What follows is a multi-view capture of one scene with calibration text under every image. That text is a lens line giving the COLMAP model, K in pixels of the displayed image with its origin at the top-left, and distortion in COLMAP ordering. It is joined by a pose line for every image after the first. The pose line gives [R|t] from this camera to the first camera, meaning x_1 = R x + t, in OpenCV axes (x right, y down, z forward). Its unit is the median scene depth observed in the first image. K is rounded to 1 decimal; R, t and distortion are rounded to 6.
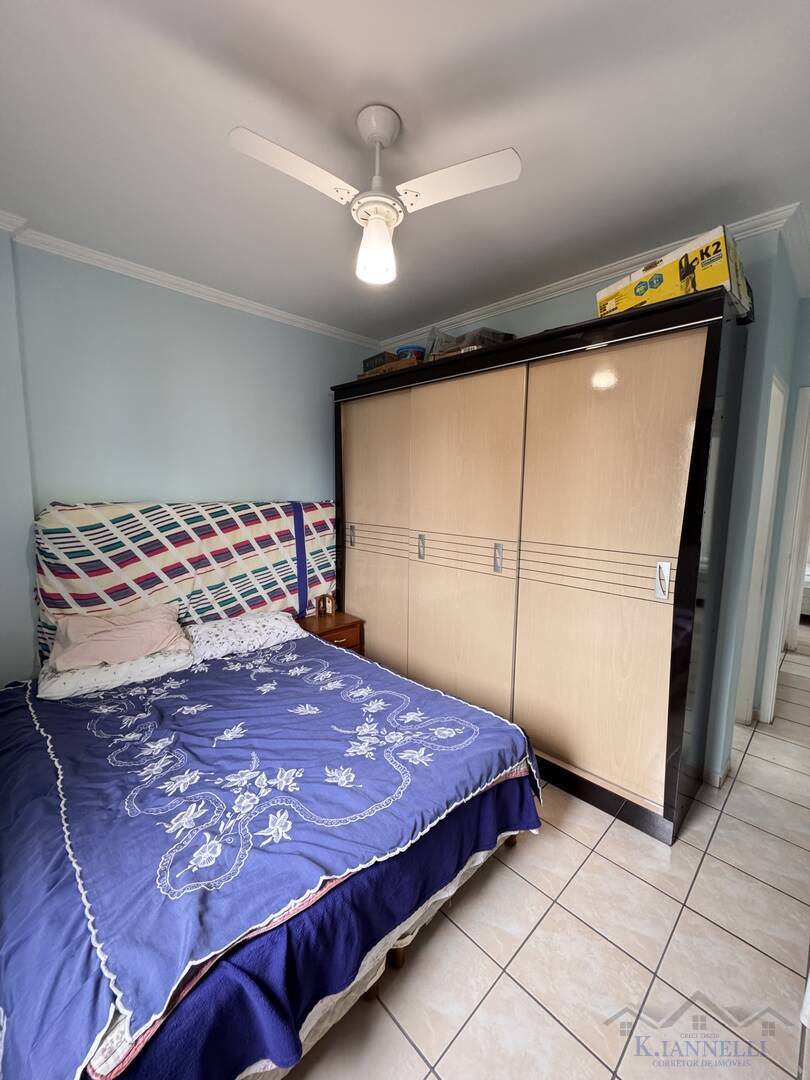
lens RADIAL K [[432.0, 0, 405.8], [0, 432.0, 538.8], [0, 0, 1]] dist [-0.001131, 0.000757]
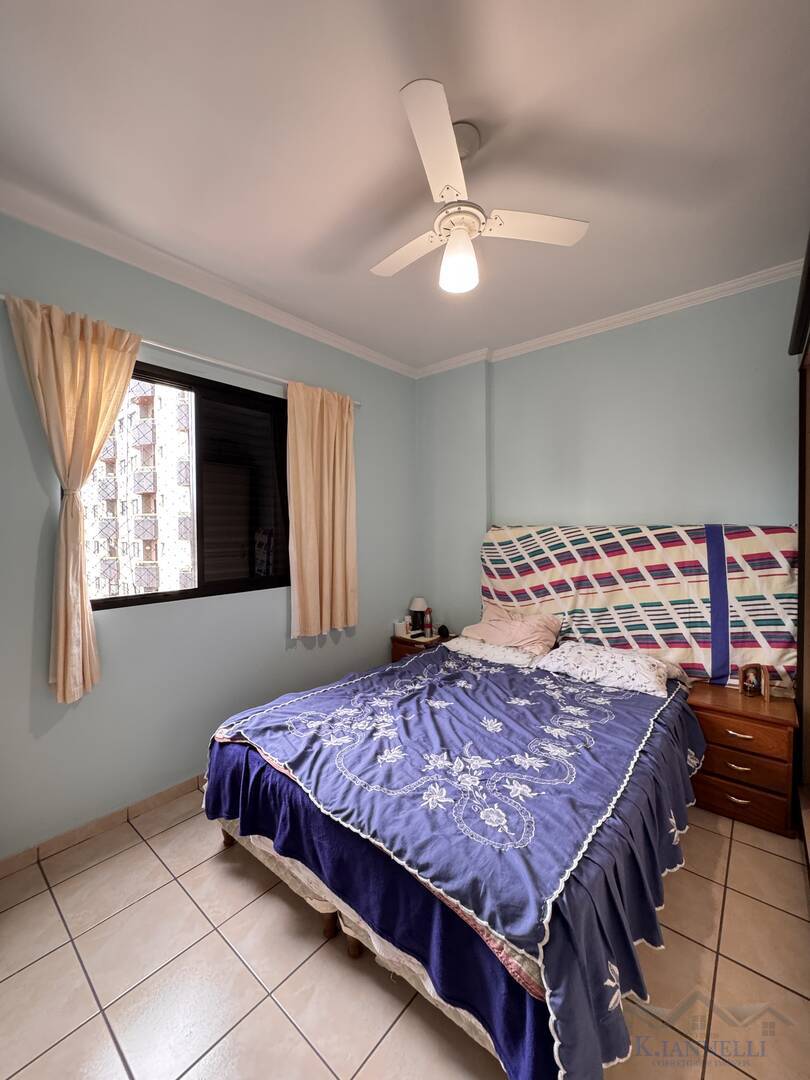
lens RADIAL K [[432.0, 0, 405.5], [0, 432.0, 539.6], [0, 0, 1]] dist [-0.001131, 0.000757]
pose [[0.099394, 0.009623, -0.995002, 0.541034], [-0.108822, 0.994061, -0.001256, -0.001386], [0.989080, 0.108403, 0.099850, 0.492062]]
